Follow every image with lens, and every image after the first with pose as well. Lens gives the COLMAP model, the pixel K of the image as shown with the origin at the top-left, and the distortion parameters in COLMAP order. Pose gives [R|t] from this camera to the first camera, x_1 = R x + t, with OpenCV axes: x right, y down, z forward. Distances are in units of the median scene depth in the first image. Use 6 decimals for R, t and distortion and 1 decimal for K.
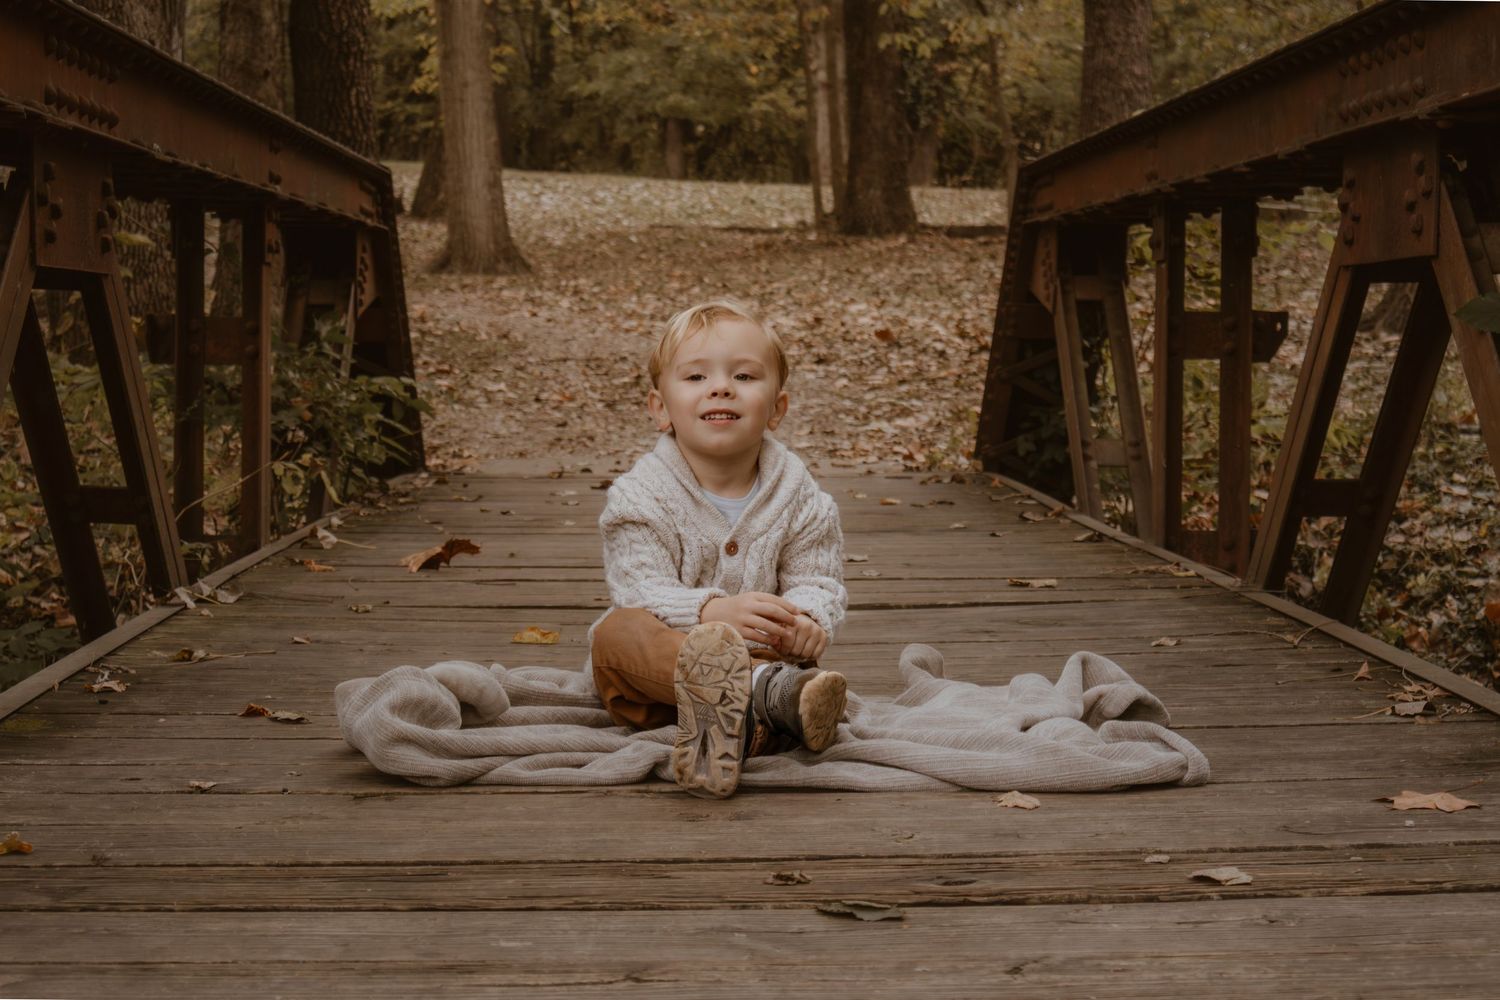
lens RADIAL K [[3610.9, 0, 737.5], [0, 3610.9, 501.2], [0, 0, 1]] dist [0.061901, 0.000000]
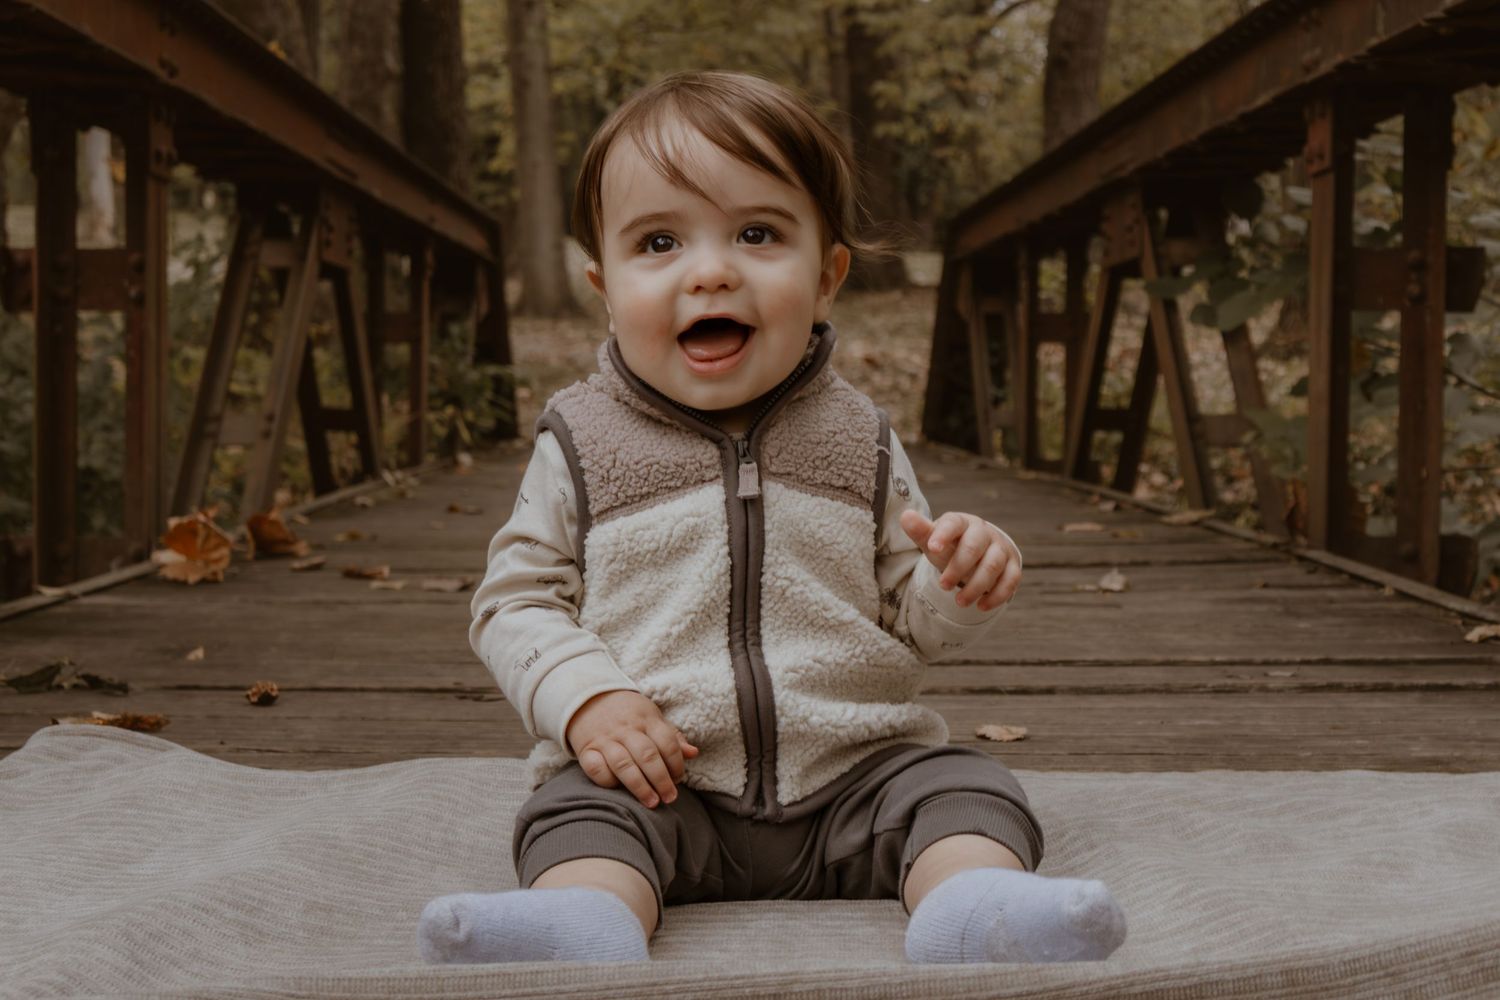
lens RADIAL K [[3930.4, 0, 752.5], [0, 3930.4, 501.9], [0, 0, 1]] dist [0.251720, 0.000000]
pose [[0.999944, 0.003866, -0.009861, 0.019150], [-0.004180, 0.999477, -0.032063, 0.069905], [0.009732, 0.032102, 0.999437, -0.554749]]
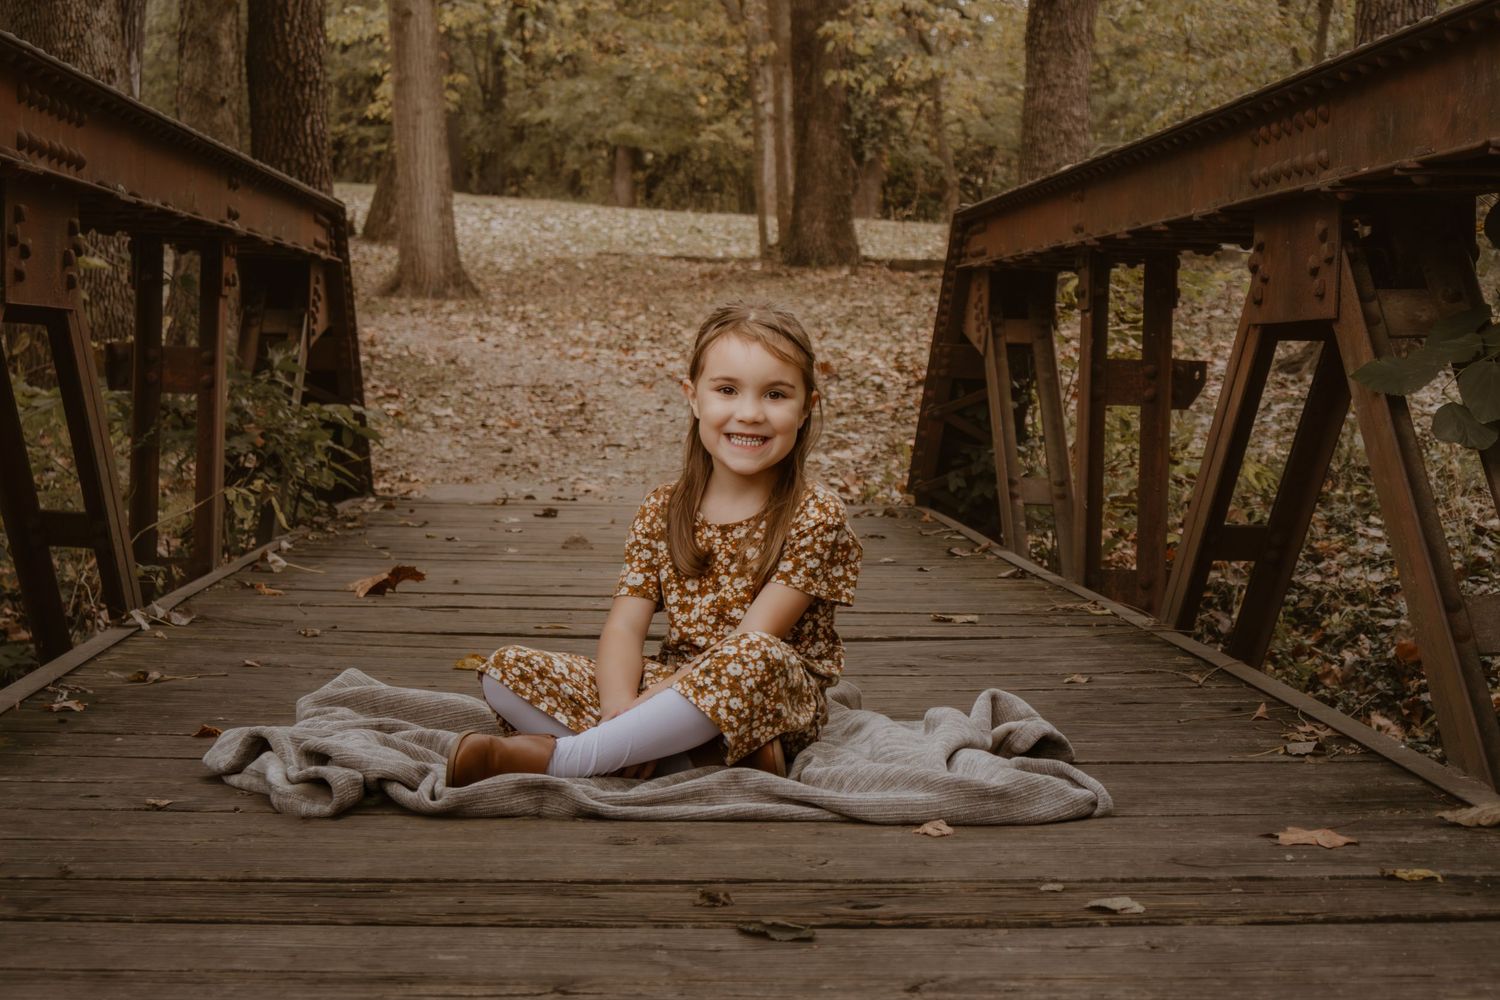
lens RADIAL K [[3610.9, 0, 754.0], [0, 3610.9, 504.8], [0, 0, 1]] dist [0.061901, 0.000000]
pose [[0.999646, 0.017960, 0.019624, 0.002071], [-0.017886, 0.999832, -0.003940, -0.004073], [-0.019691, 0.003588, 0.999800, -0.033112]]
